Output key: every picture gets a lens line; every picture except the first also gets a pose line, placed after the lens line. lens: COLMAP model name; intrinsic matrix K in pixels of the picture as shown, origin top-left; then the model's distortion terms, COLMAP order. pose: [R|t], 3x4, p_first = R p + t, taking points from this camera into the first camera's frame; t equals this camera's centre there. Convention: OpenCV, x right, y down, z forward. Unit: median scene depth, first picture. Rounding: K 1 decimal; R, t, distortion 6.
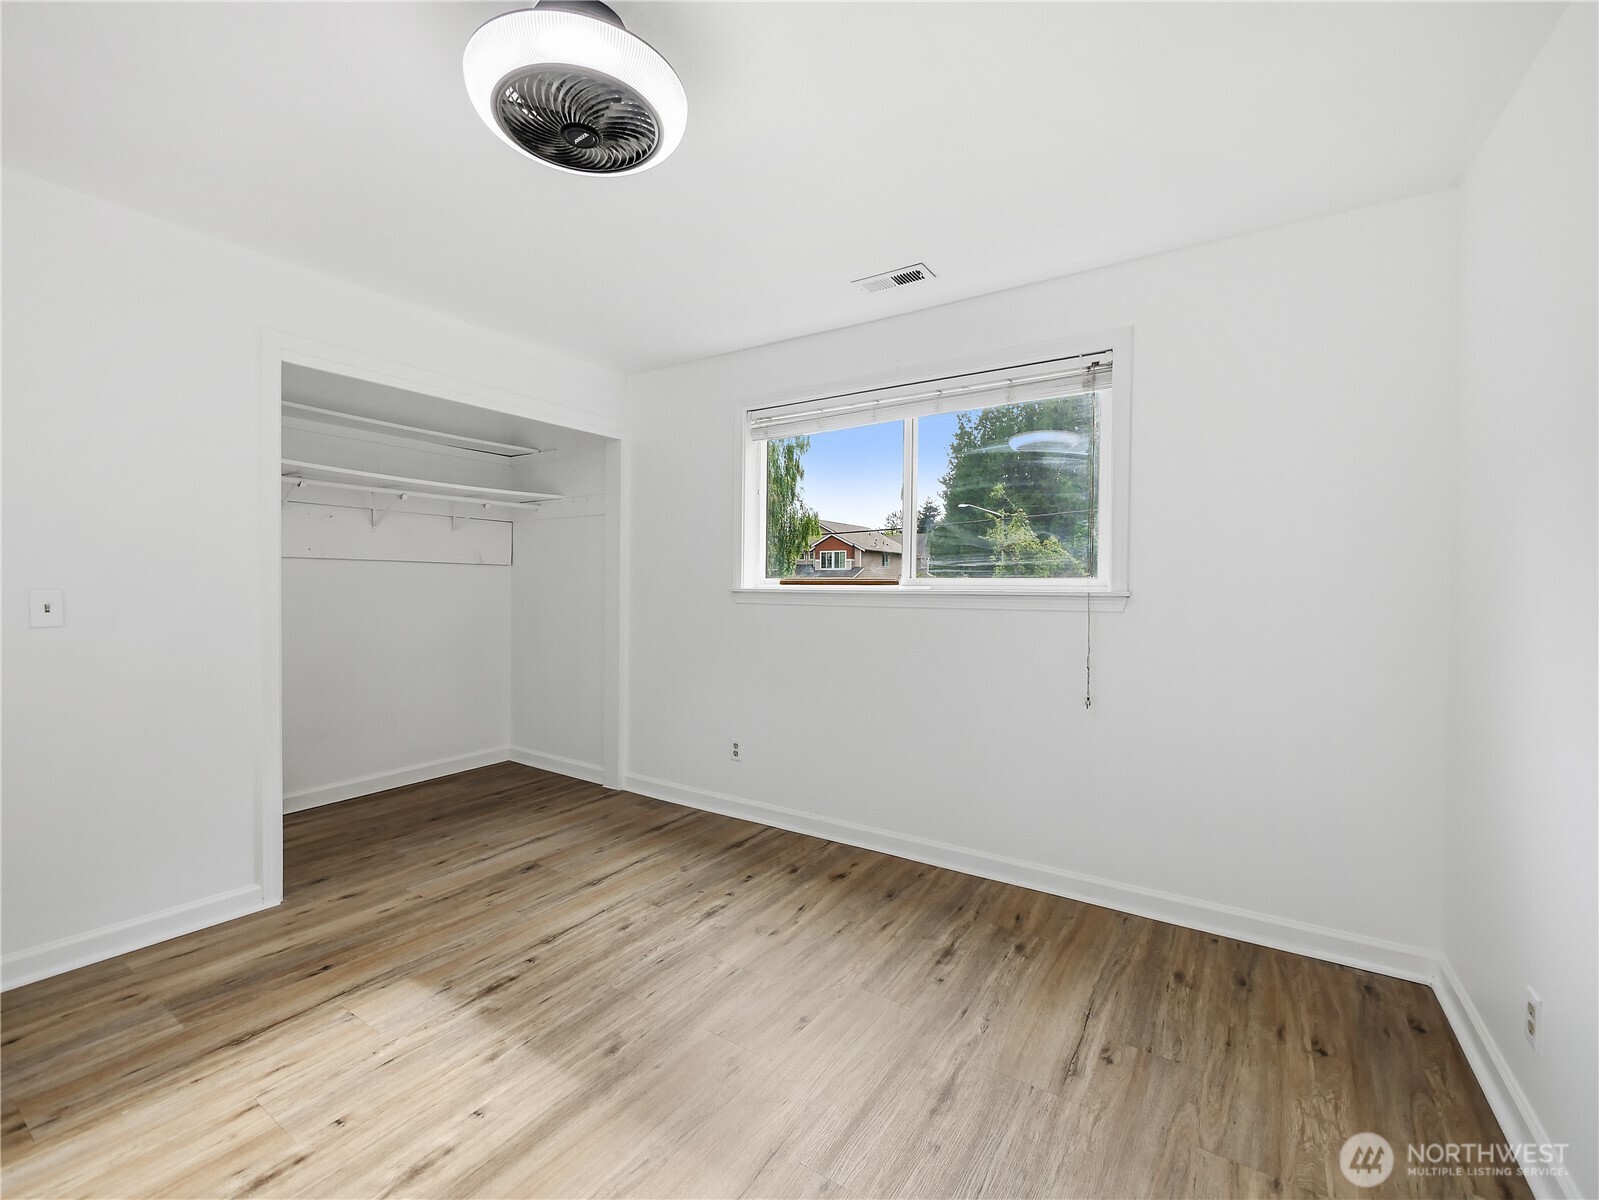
lens RADIAL K [[693.3, 0, 801.0], [0, 693.3, 601.8], [0, 0, 1]] dist [-0.007147, 0.000598]
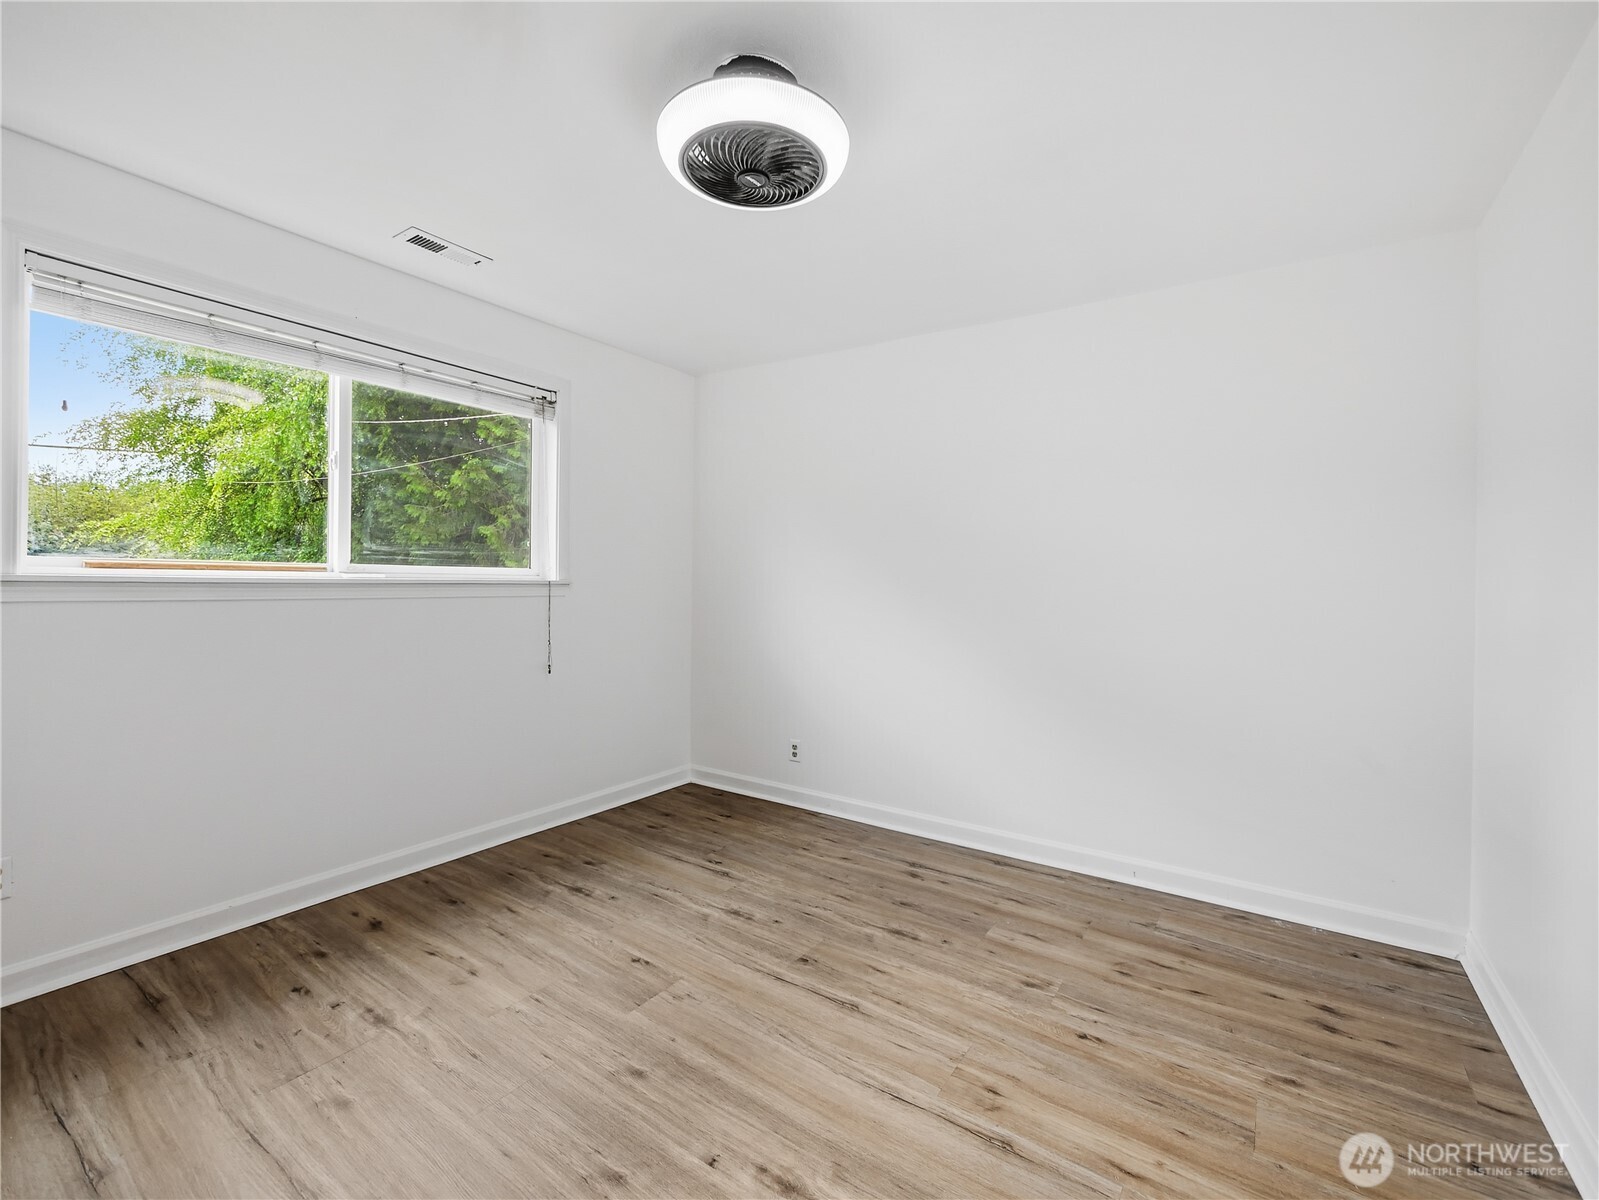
lens RADIAL K [[693.3, 0, 795.5], [0, 693.3, 589.2], [0, 0, 1]] dist [-0.007147, 0.000598]
pose [[0.023664, -0.019905, 0.999522, -0.813884], [0.005902, 0.999787, 0.019771, -0.021077], [-0.999703, 0.005431, 0.023776, 0.514536]]
